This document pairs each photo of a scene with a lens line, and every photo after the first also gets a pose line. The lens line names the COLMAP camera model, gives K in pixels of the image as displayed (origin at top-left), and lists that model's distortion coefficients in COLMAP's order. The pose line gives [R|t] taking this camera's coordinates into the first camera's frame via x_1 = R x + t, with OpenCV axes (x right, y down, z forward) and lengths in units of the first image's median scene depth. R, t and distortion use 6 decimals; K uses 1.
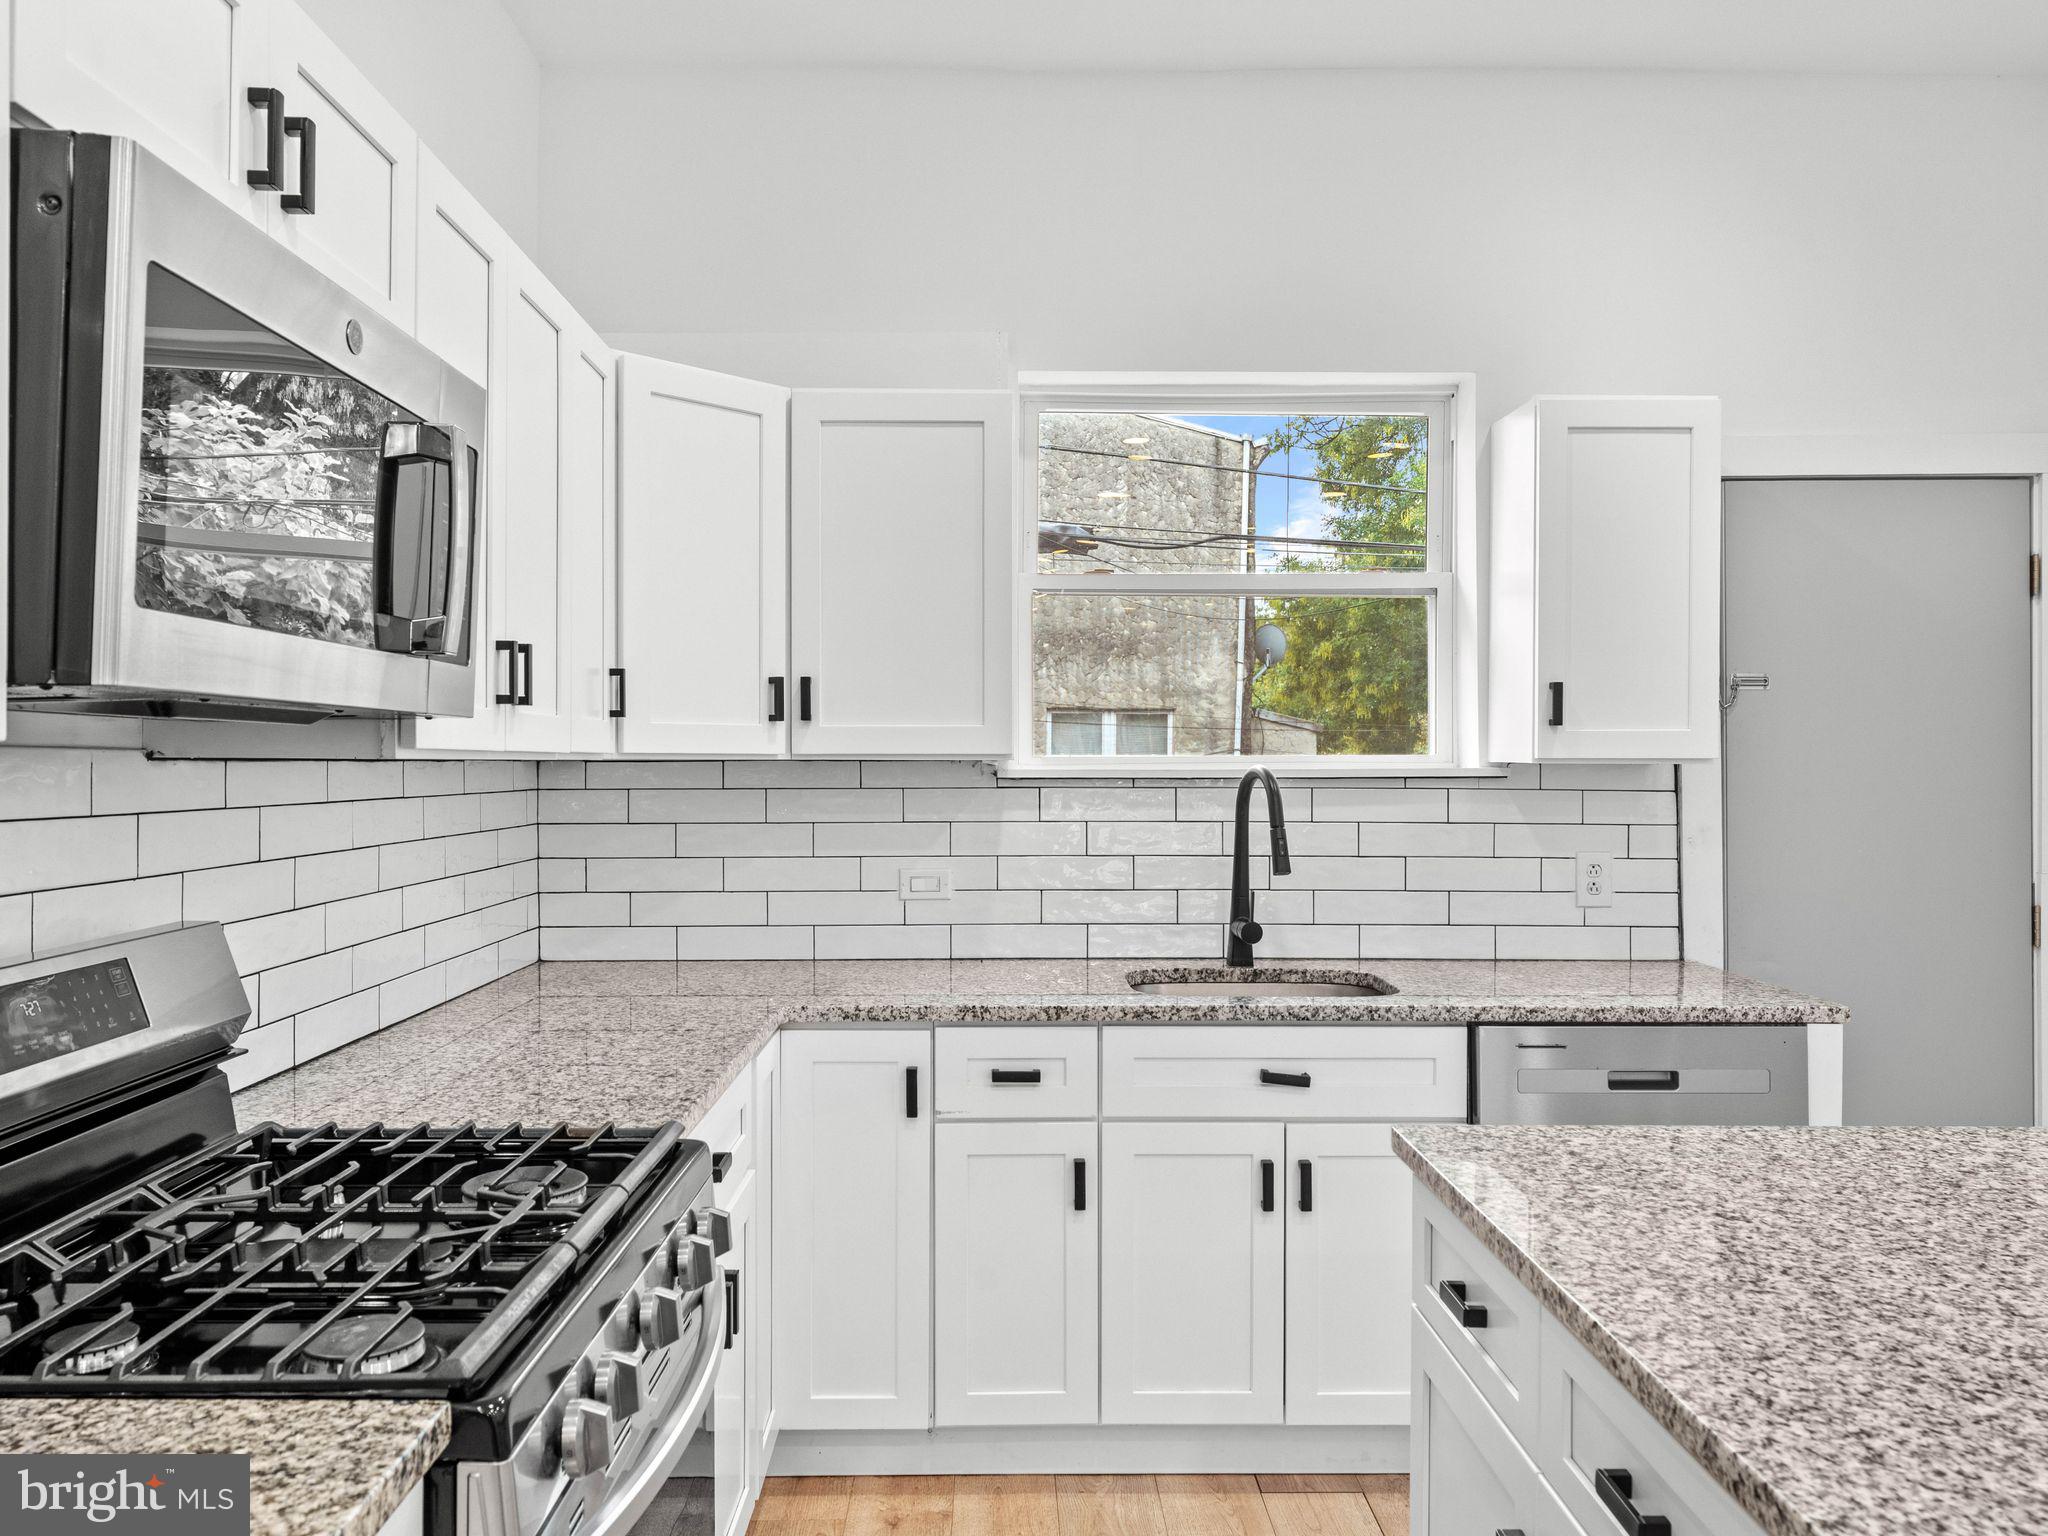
lens RADIAL K [[1503.5, 0, 1004.3], [0, 1503.5, 751.3], [0, 0, 1]] dist [0.009252, 0.001244]
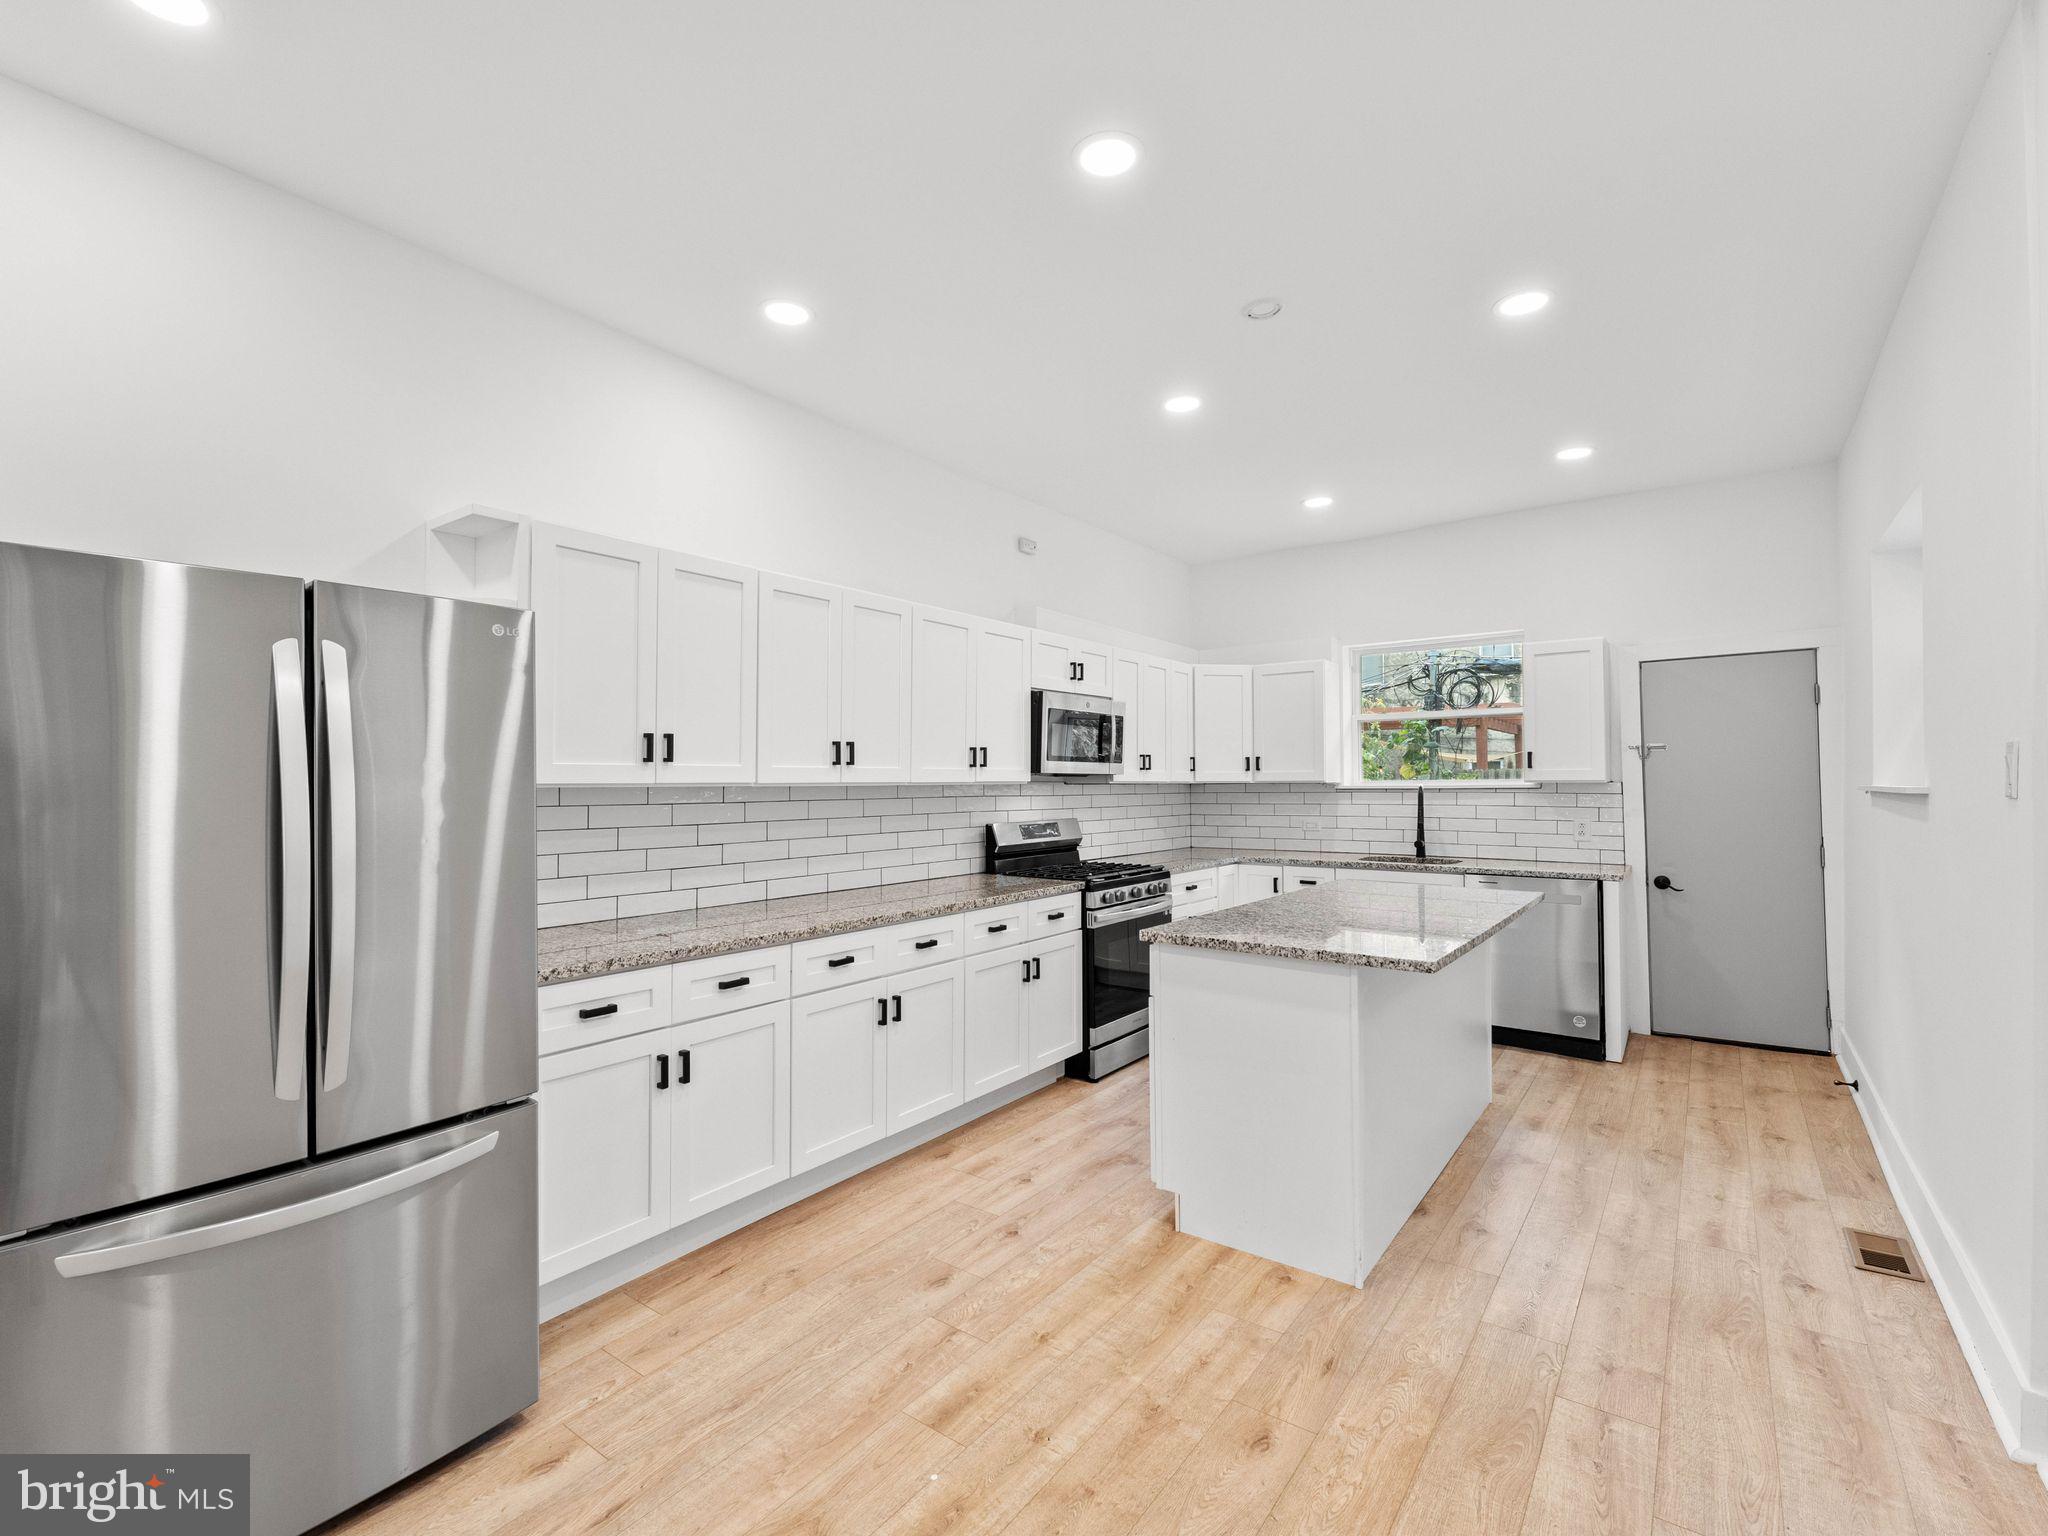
lens RADIAL K [[858.2, 0, 1019.1], [0, 858.2, 779.5], [0, 0, 1]] dist [0.000474, 0.000375]
pose [[0.784485, -0.009296, -0.620078, 0.586262], [0.010124, 0.999946, -0.002183, -0.002944], [0.620065, -0.004565, 0.784537, -0.715172]]
